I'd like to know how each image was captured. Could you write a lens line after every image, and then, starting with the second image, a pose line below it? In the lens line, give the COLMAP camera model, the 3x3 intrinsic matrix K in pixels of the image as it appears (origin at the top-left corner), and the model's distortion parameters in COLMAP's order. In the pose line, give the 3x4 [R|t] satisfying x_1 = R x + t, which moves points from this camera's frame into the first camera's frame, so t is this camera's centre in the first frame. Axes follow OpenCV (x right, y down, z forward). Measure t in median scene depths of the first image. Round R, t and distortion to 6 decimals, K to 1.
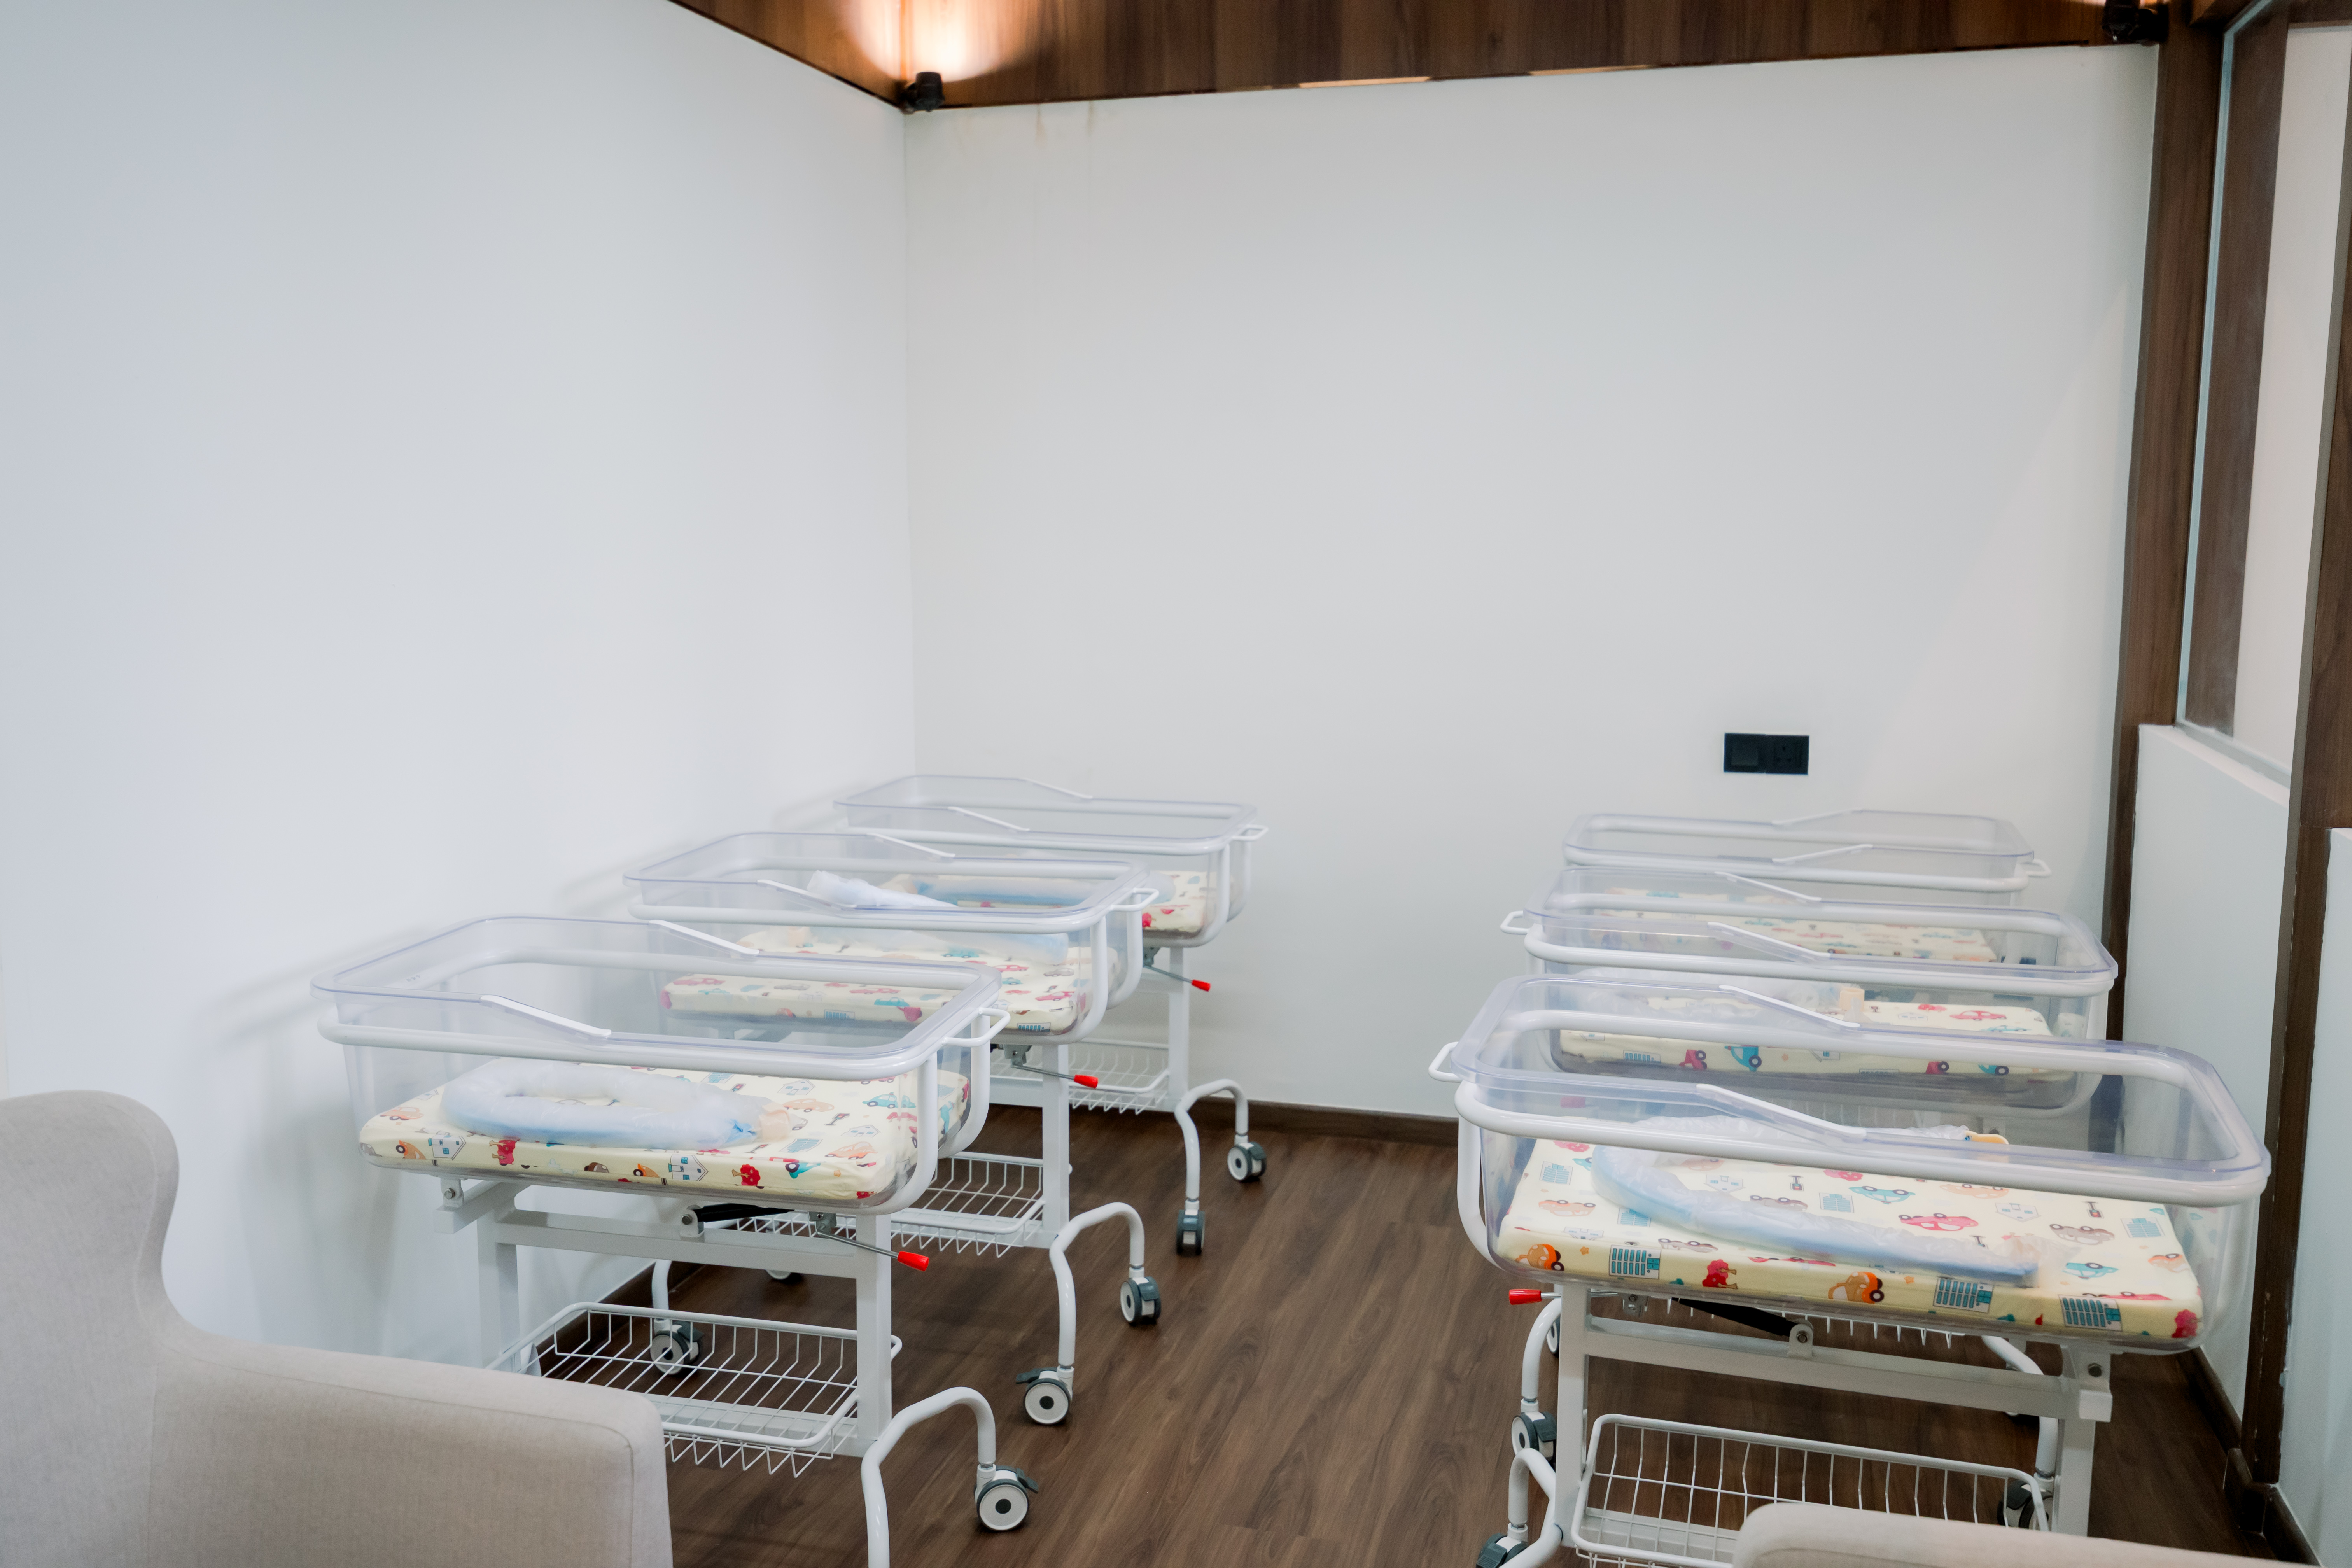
lens RADIAL K [[1967.3, 0, 1176.5], [0, 1967.3, 785.1], [0, 0, 1]] dist [0.008418, -0.016576]
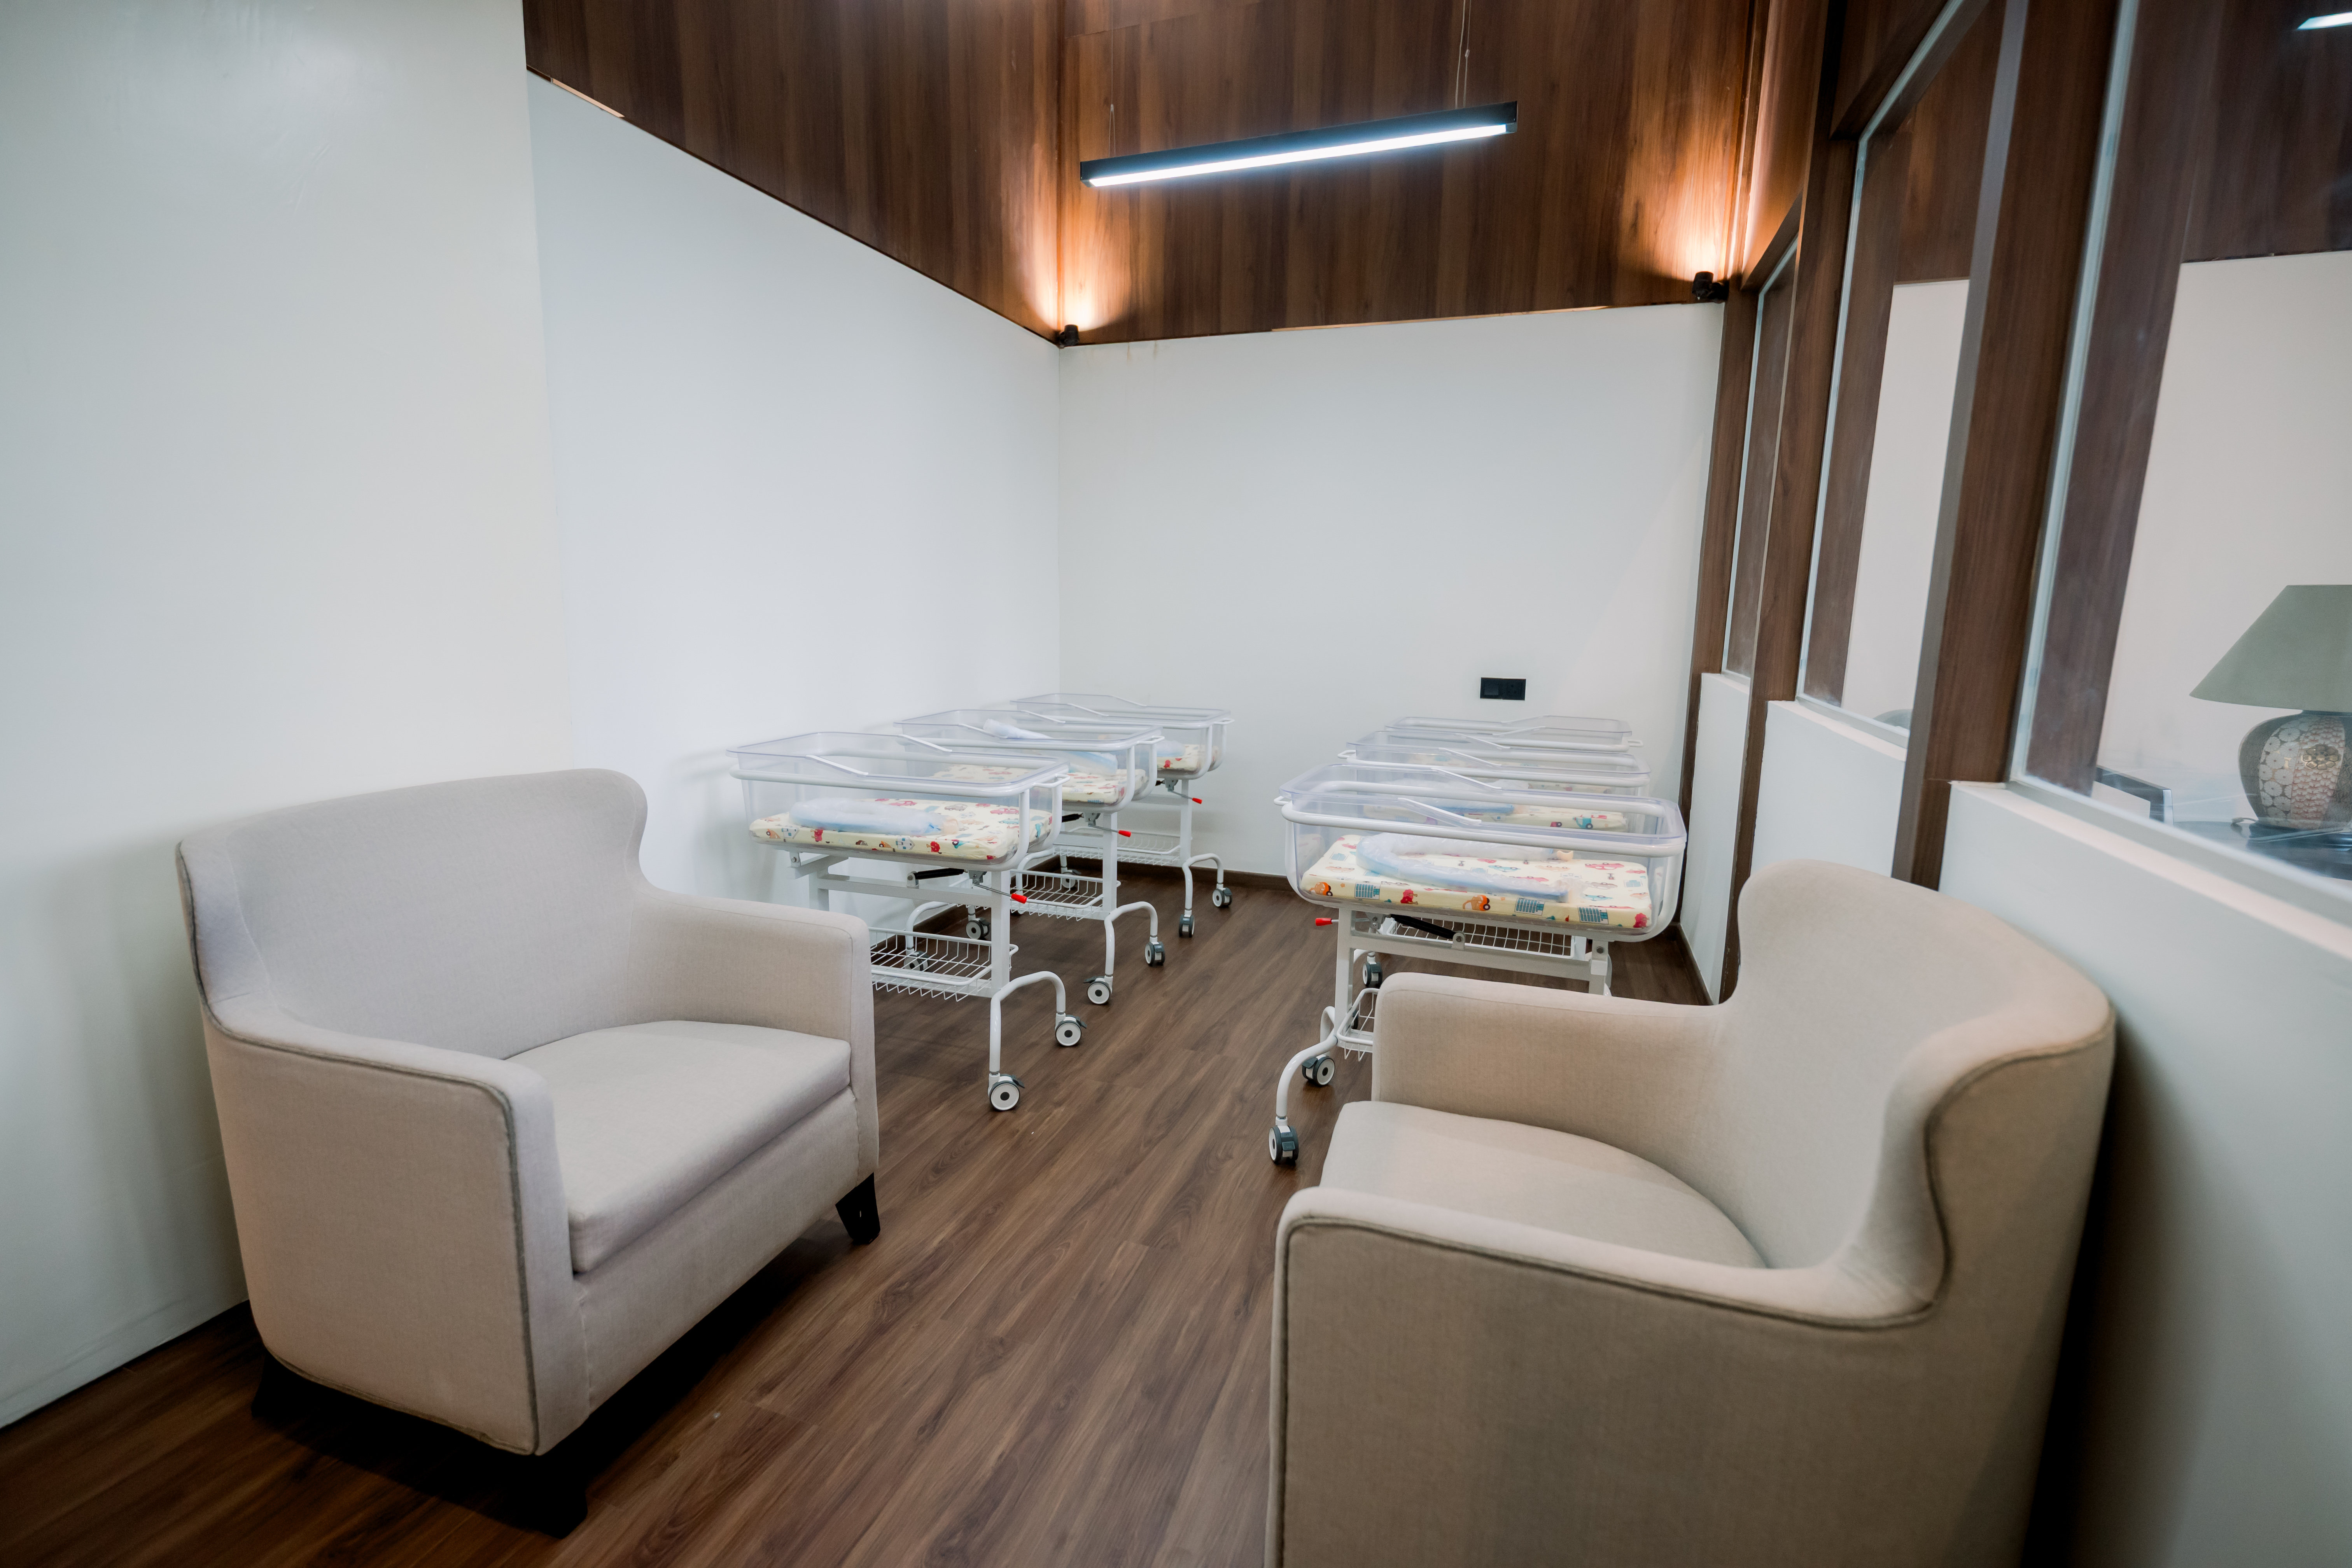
lens RADIAL K [[1068.3, 0, 1176.0], [0, 1068.3, 786.8], [0, 0, 1]] dist [-0.000534, 0.000435]
pose [[0.997625, 0.025869, -0.063839, 0.081742], [-0.024366, 0.999410, 0.024212, 0.088950], [0.064427, -0.022599, 0.997666, -0.058629]]
